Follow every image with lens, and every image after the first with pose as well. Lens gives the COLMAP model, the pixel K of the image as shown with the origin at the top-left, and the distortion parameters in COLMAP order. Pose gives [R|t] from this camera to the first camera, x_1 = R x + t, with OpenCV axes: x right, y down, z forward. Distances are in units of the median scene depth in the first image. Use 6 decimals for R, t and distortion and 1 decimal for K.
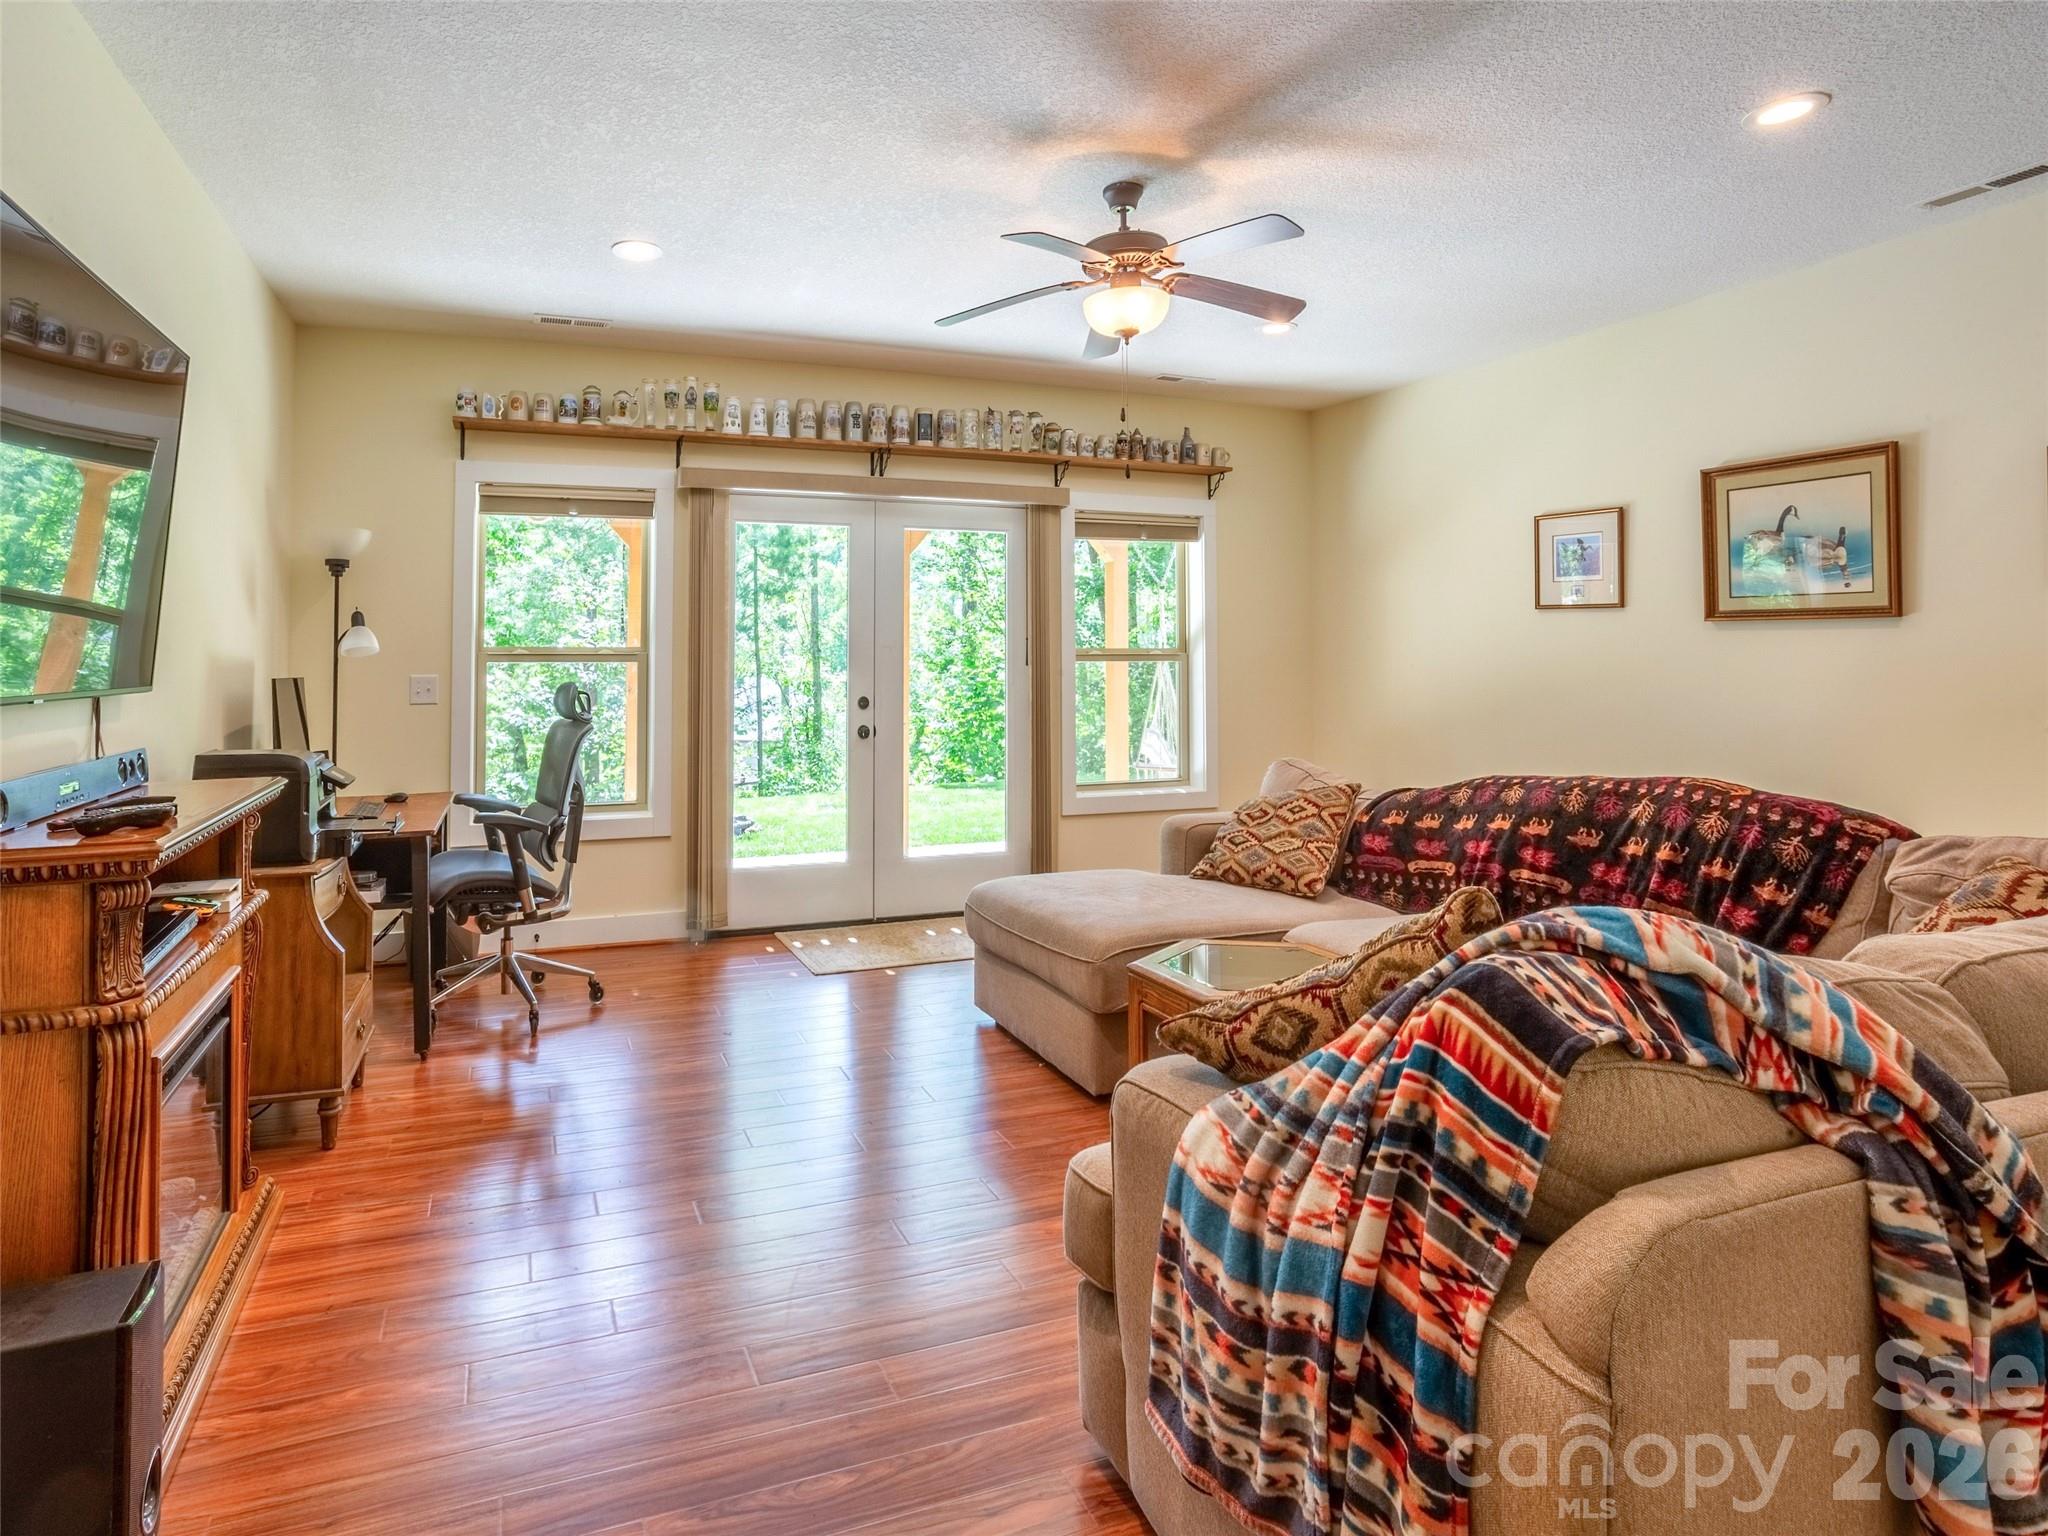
lens RADIAL K [[1081.4, 0, 987.8], [0, 1081.4, 760.5], [0, 0, 1]] dist [-0.042250, 0.000361]
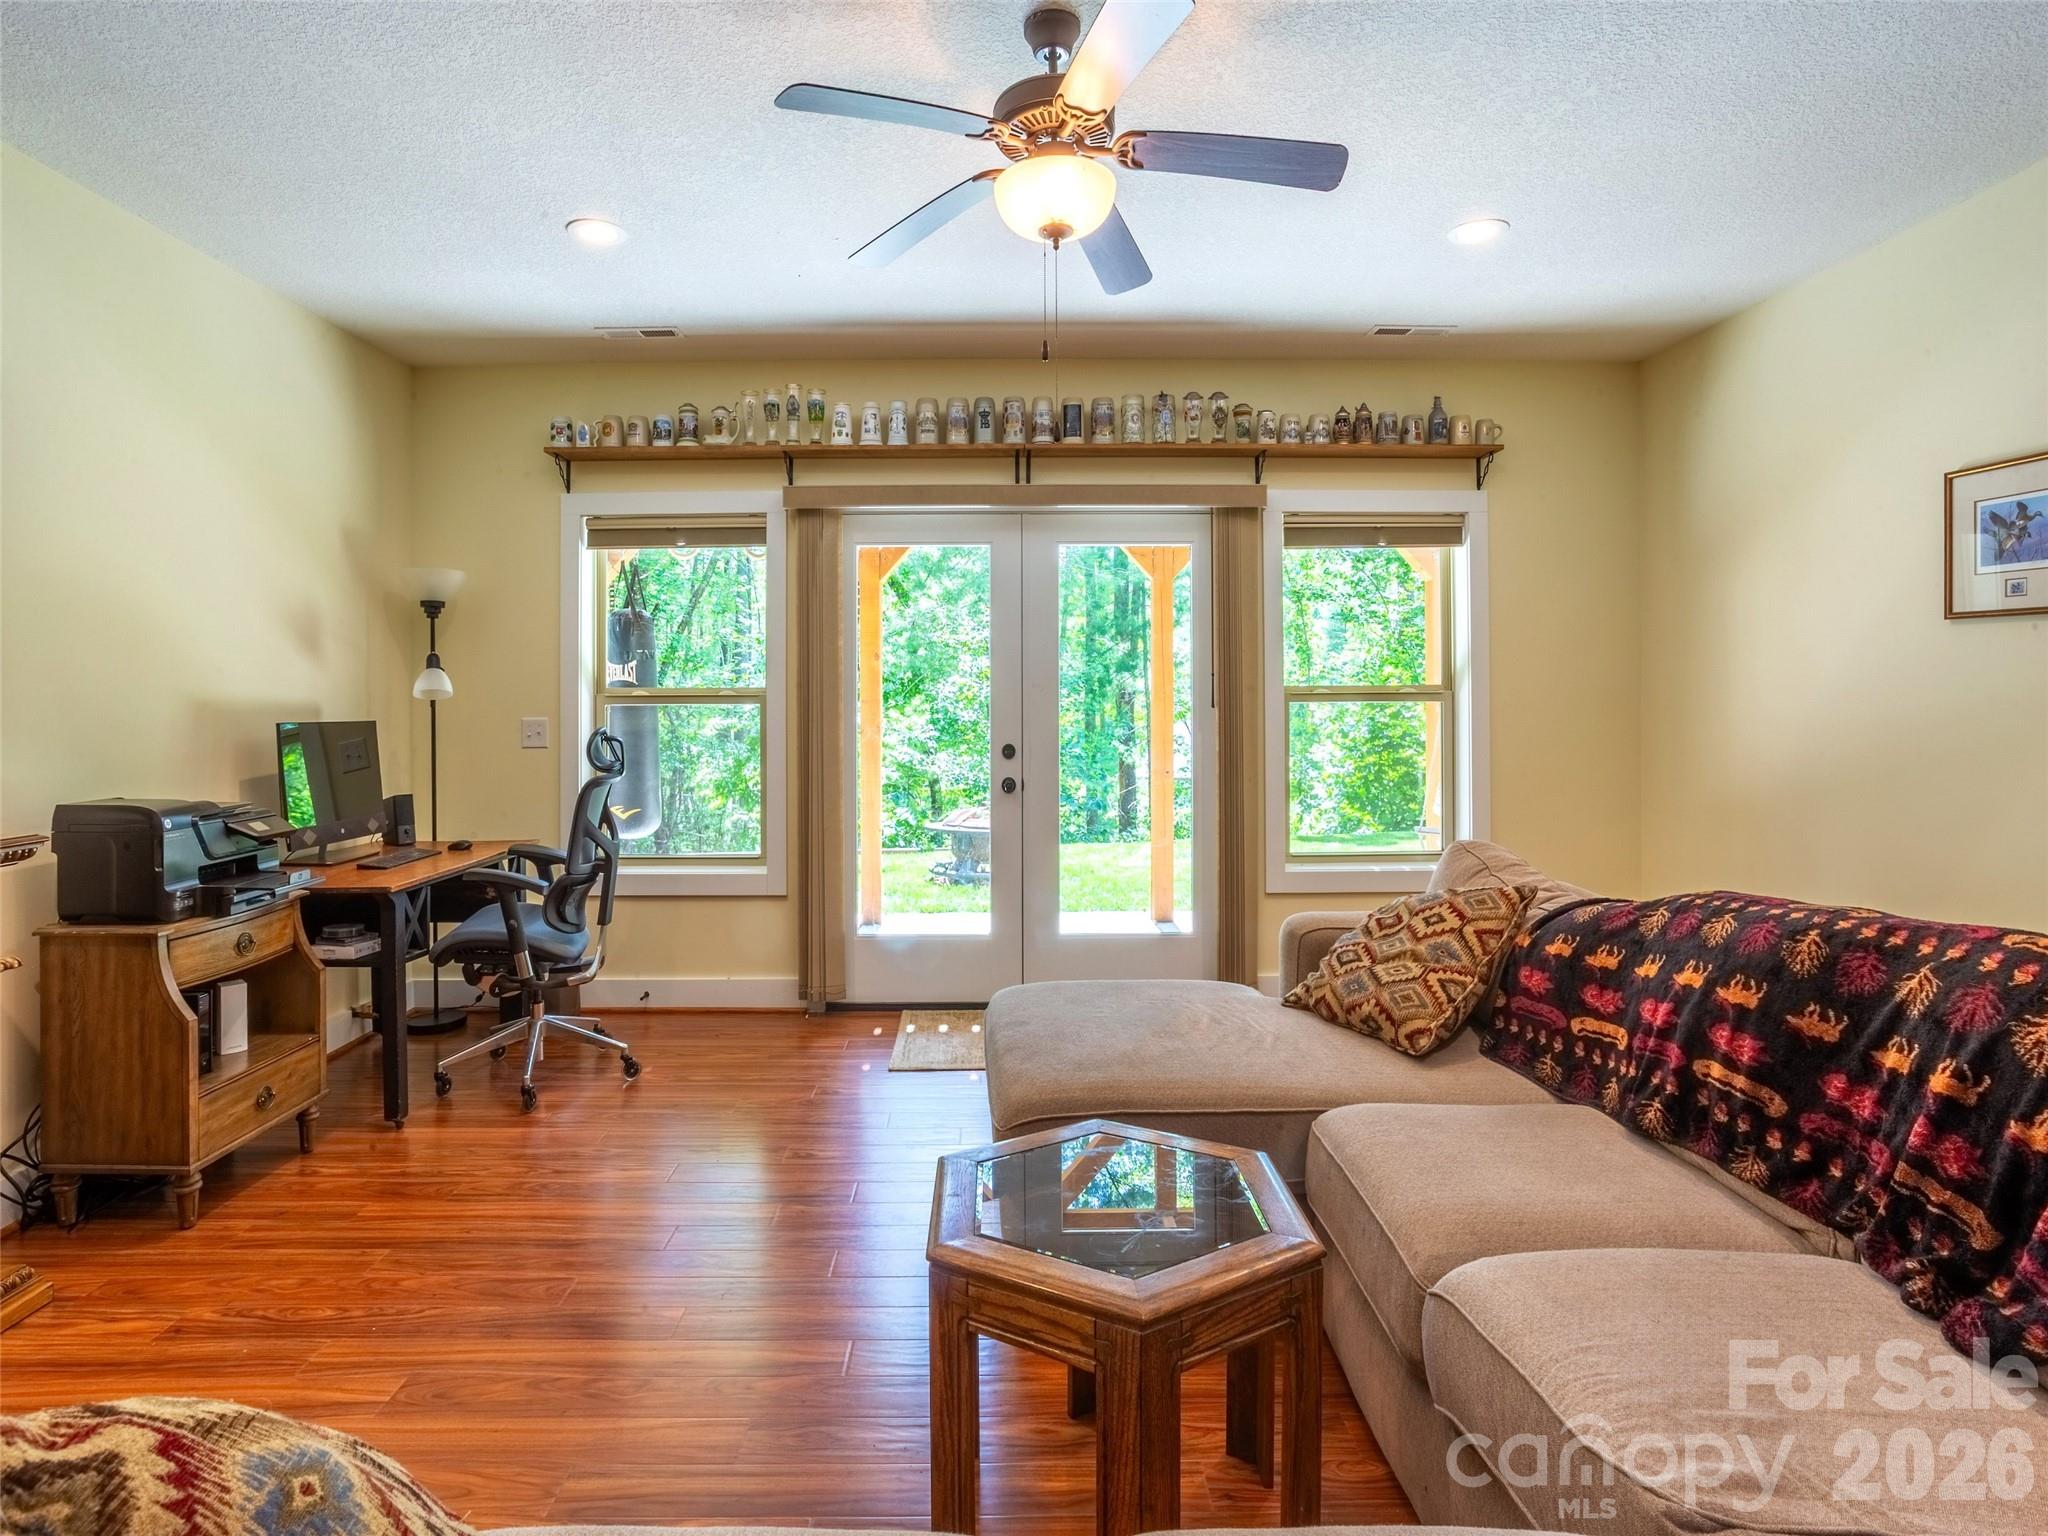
lens RADIAL K [[1131.1, 0, 967.8], [0, 1131.1, 805.1], [0, 0, 1]] dist [-0.050645, 0.025892]
pose [[0.938610, 0.028773, -0.343779, 0.217930], [-0.028316, 0.999579, 0.006350, -0.020217], [0.343817, 0.003774, 0.939029, 0.197720]]
